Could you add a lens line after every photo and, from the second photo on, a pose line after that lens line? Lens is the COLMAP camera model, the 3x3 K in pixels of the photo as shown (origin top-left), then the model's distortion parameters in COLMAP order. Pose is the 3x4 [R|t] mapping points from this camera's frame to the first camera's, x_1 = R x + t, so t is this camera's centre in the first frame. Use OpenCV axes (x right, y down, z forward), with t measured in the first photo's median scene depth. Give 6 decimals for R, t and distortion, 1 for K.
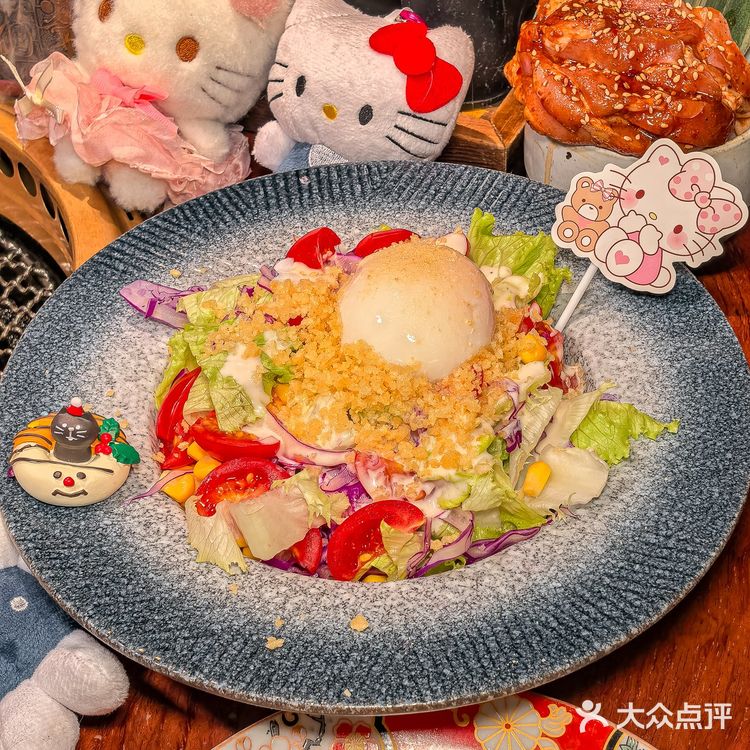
lens RADIAL K [[1583.7, 0, 375.0], [0, 1583.7, 375.0], [0, 0, 1]] dist [0.158308, -0.323070]
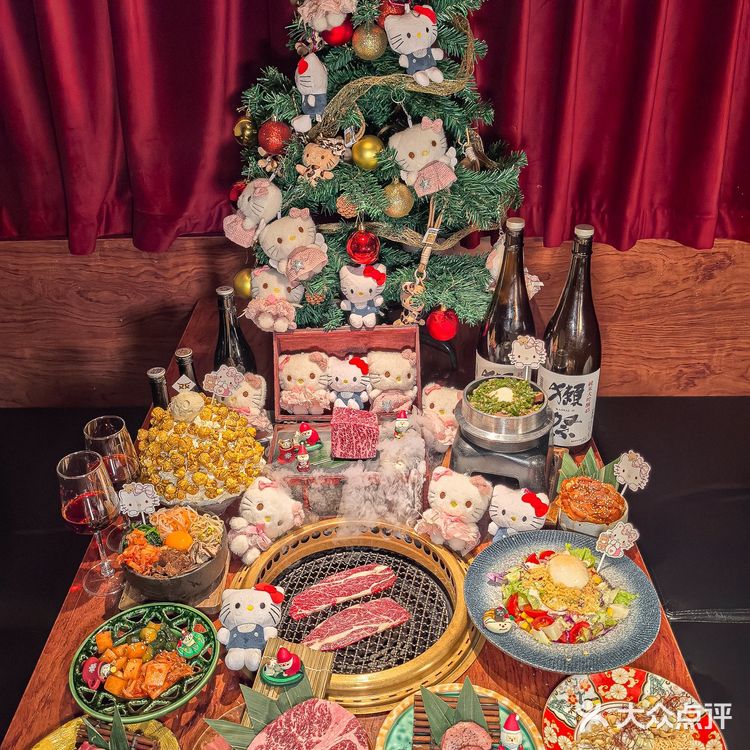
lens RADIAL K [[784.3, 0, 364.1], [0, 784.3, 343.0], [0, 0, 1]] dist [0.006722, -0.013926]
pose [[0.991745, -0.073347, 0.105175, -0.543163], [0.102337, 0.946972, -0.304583, -0.033144], [-0.077258, 0.312832, 0.946661, -0.842087]]
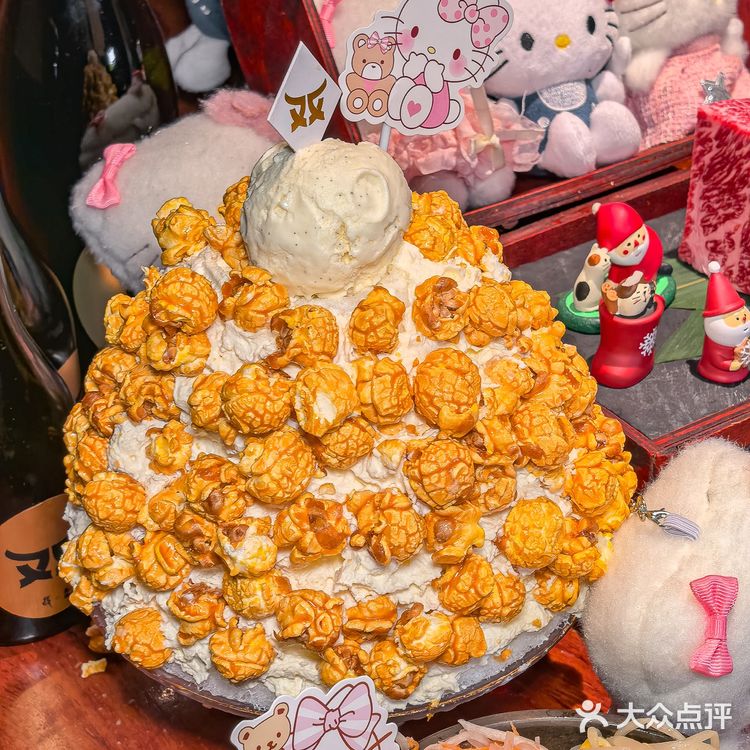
lens RADIAL K [[1583.7, 0, 375.0], [0, 1583.7, 375.0], [0, 0, 1]] dist [0.158308, -0.323070]
pose [[0.742331, -0.375346, 0.555031, -1.194736], [0.467638, 0.883477, -0.027984, -0.427649], [-0.479853, 0.280327, 0.831359, 0.464006]]
